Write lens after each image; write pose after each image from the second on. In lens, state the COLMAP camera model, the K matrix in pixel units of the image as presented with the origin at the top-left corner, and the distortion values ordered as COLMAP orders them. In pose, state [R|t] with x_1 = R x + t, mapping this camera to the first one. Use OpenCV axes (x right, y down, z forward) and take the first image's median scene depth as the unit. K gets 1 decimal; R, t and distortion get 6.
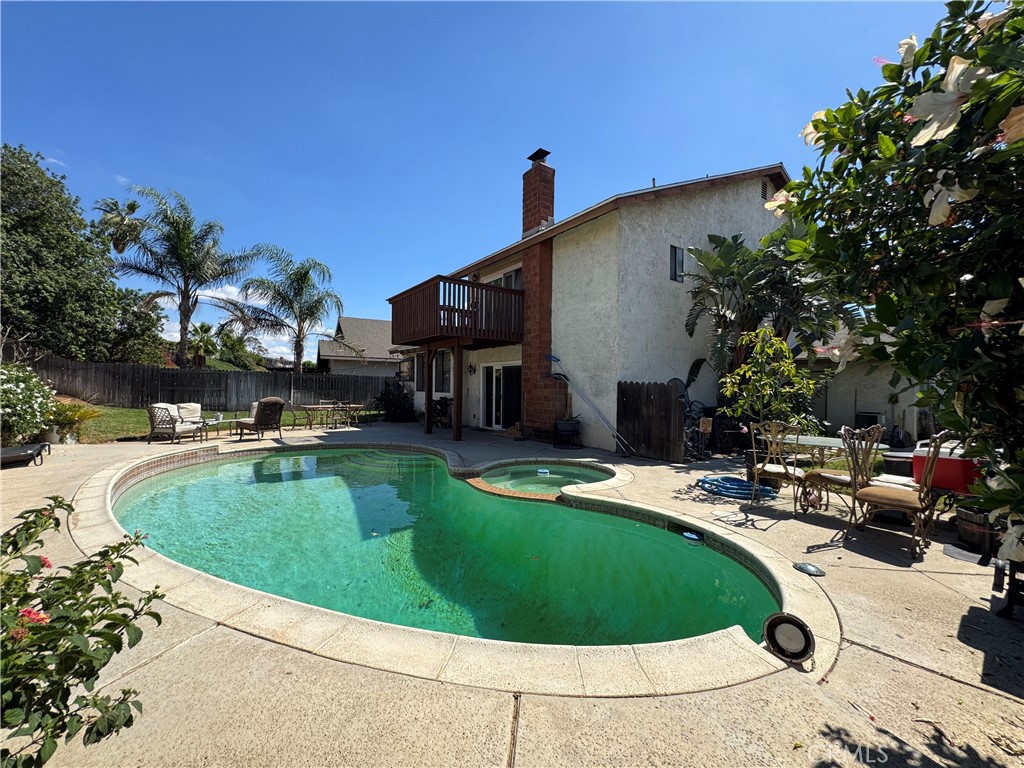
lens RADIAL K [[410.4, 0, 511.9], [0, 410.4, 384.9], [0, 0, 1]] dist [-0.002570, 0.000308]
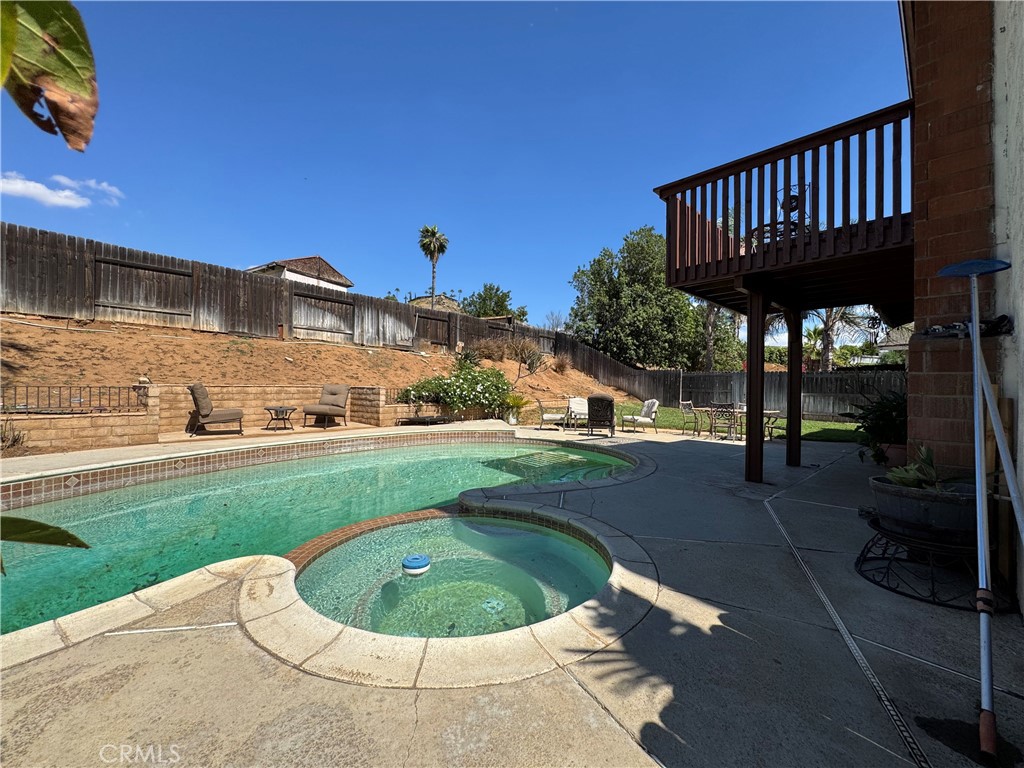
lens RADIAL K [[410.4, 0, 511.9], [0, 410.4, 384.9], [0, 0, 1]] dist [-0.002570, 0.000308]
pose [[0.153877, -0.012041, -0.988017, 0.183217], [-0.010864, 0.999845, -0.013877, 0.014282], [0.988030, 0.012869, 0.153723, 0.340413]]
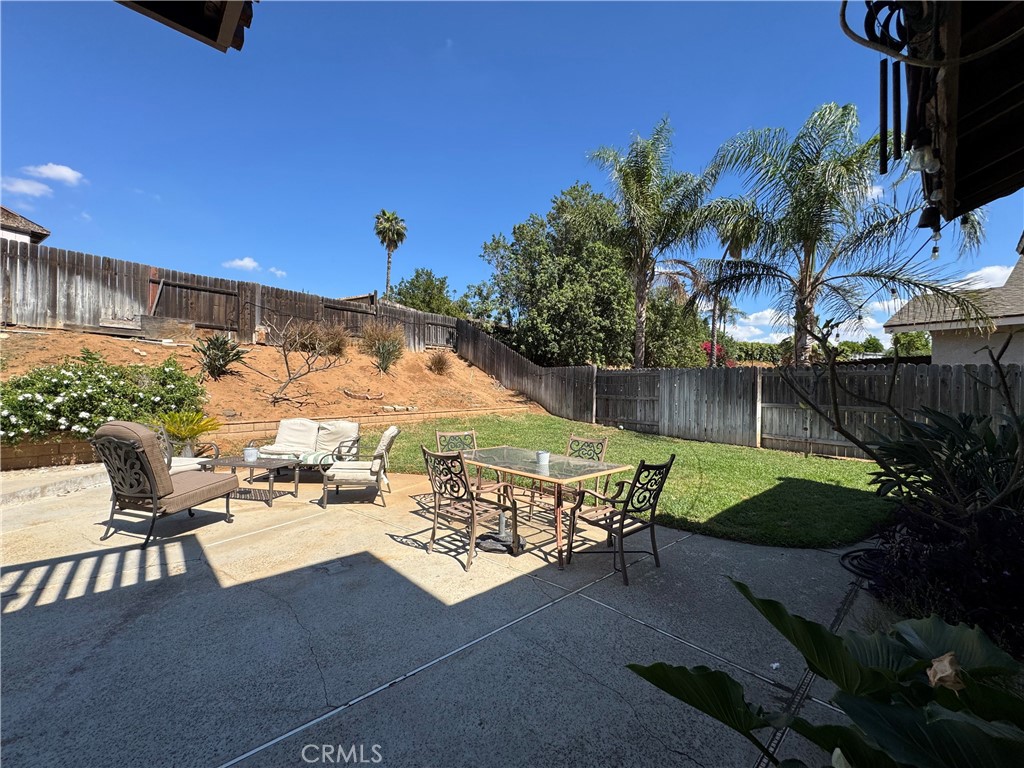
lens RADIAL K [[410.4, 0, 511.9], [0, 410.4, 384.9], [0, 0, 1]] dist [-0.002570, 0.000308]
pose [[0.148591, -0.014752, -0.988789, -0.106768], [-0.007726, 0.999841, -0.016078, 0.000566], [0.988869, 0.010029, 0.148453, 0.687013]]
